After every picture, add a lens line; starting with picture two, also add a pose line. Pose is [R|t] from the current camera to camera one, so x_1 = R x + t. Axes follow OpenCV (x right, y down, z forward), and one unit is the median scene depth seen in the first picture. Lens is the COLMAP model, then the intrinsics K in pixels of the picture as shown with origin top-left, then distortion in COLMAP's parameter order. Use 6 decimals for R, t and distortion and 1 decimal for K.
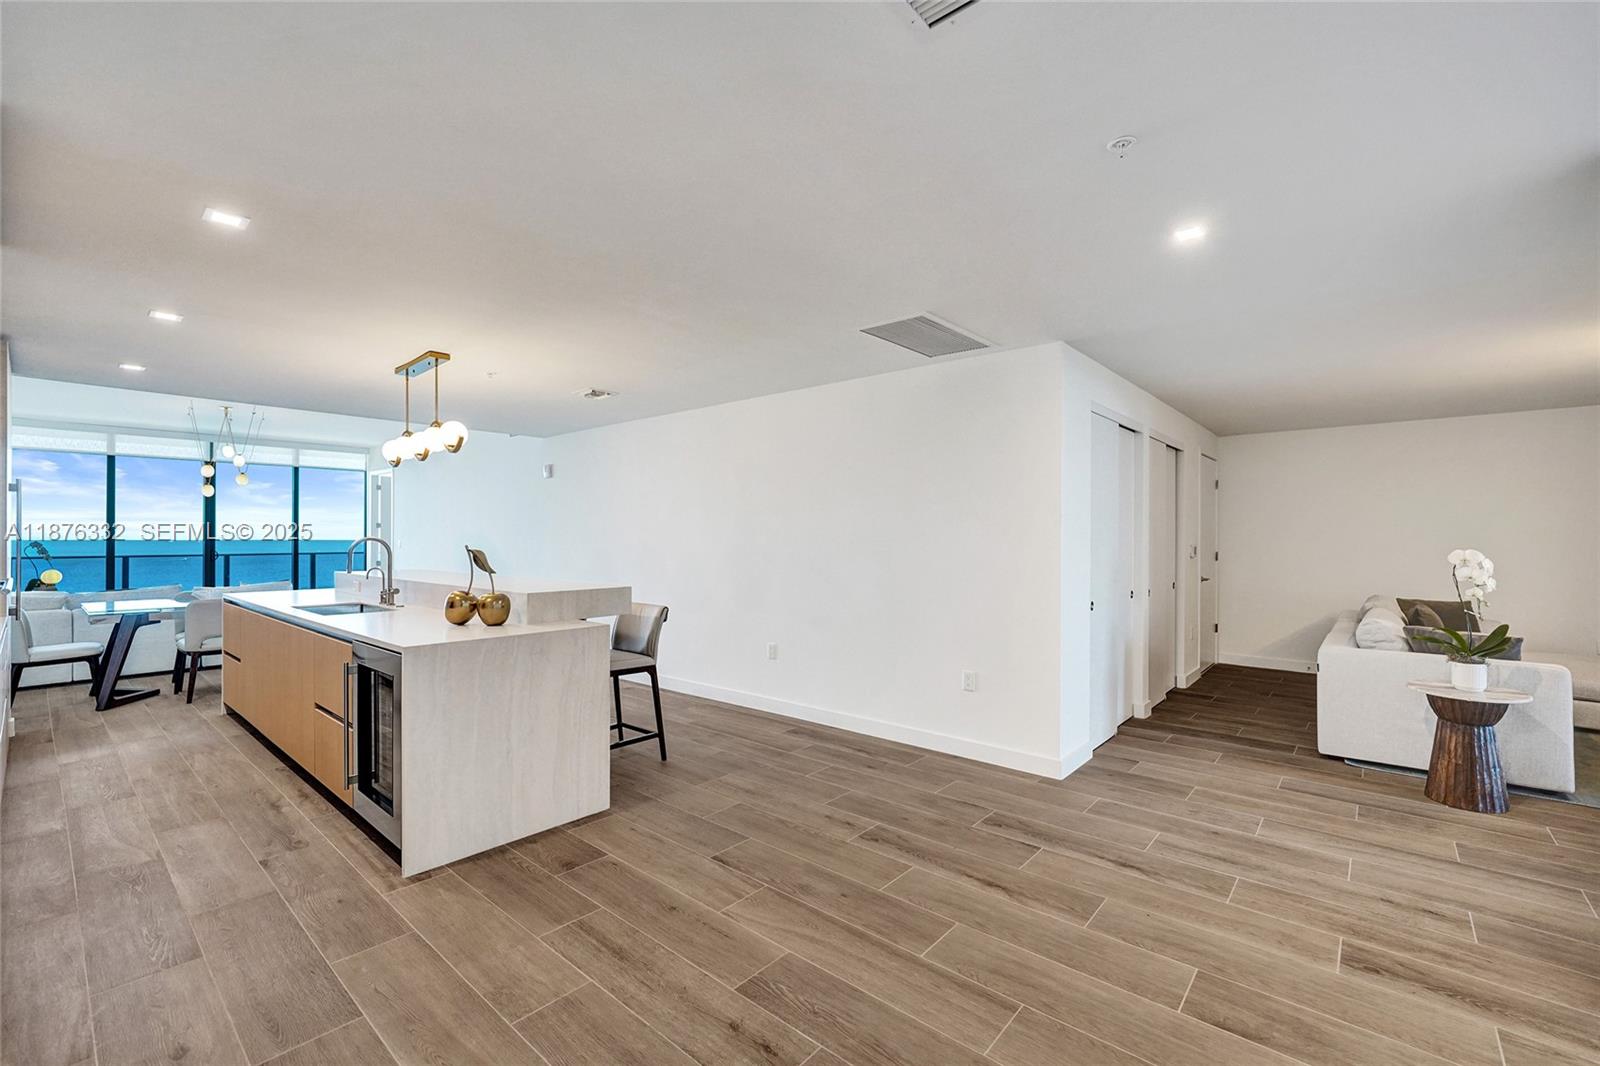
lens RADIAL K [[658.2, 0, 785.6], [0, 658.2, 542.0], [0, 0, 1]] dist [-0.007220, 0.001334]
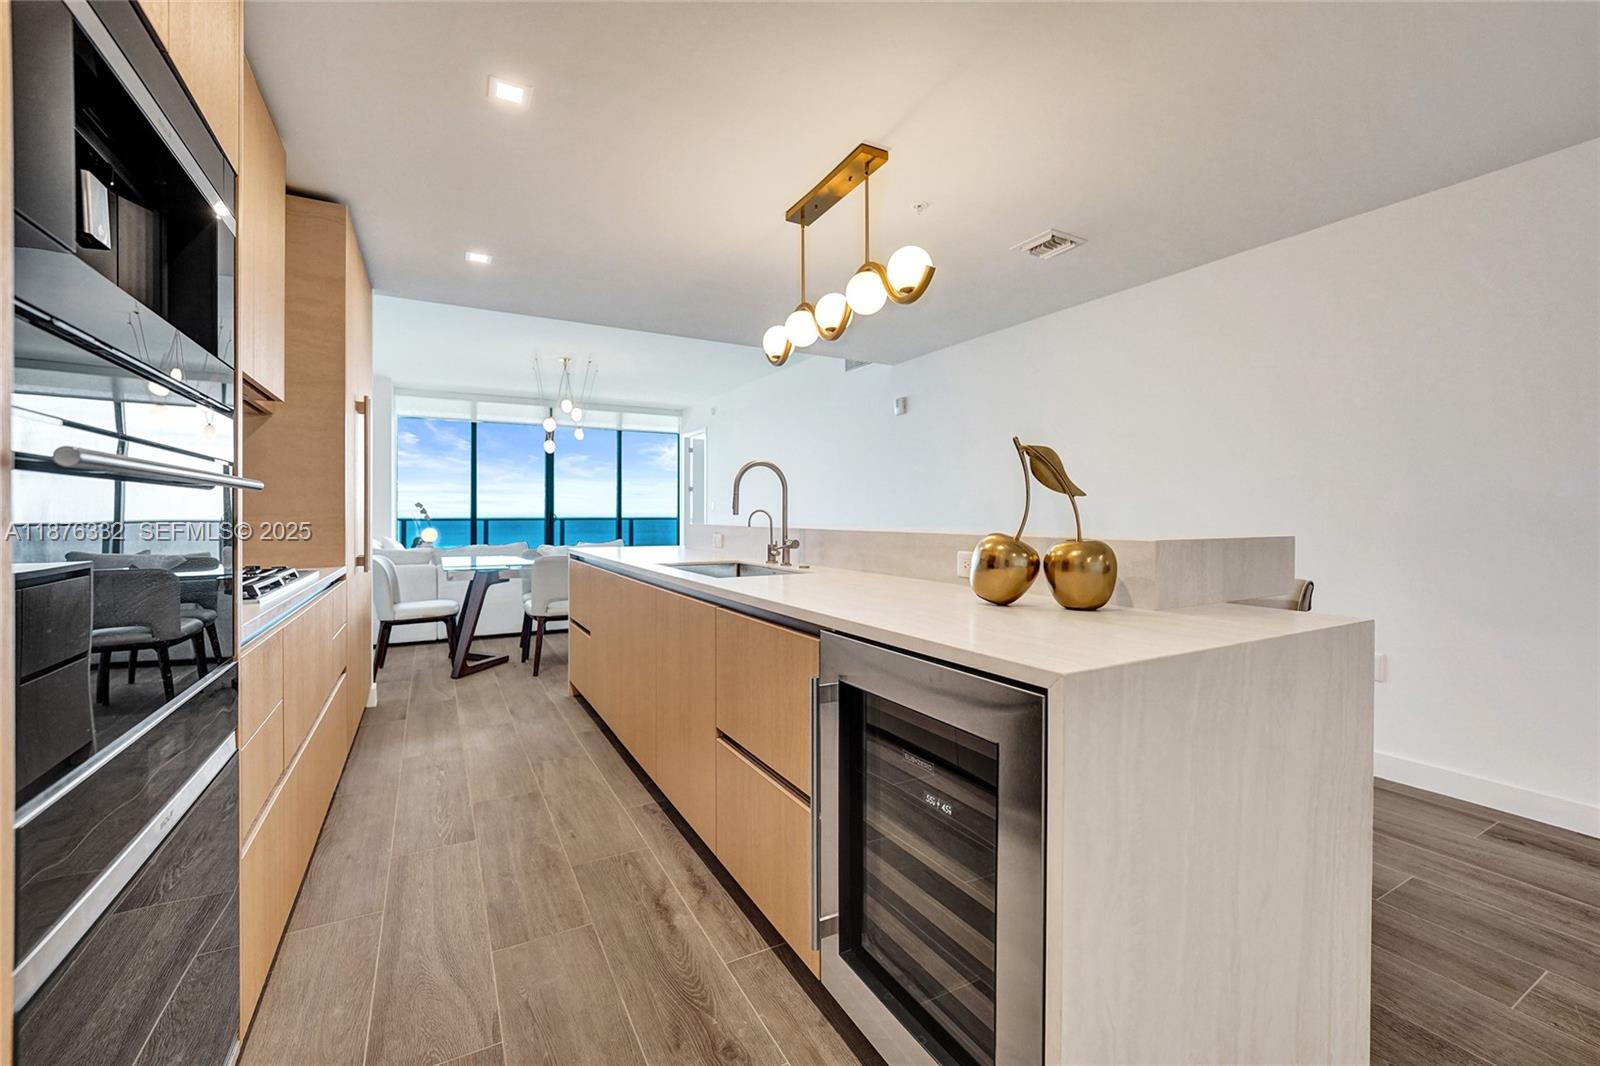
lens RADIAL K [[658.2, 0, 809.5], [0, 658.2, 520.4], [0, 0, 1]] dist [-0.007220, 0.001334]
pose [[0.943012, 0.002317, -0.332750, -0.325151], [-0.001167, 0.999993, 0.003654, 0.043882], [0.332756, -0.003057, 0.943008, 0.349618]]
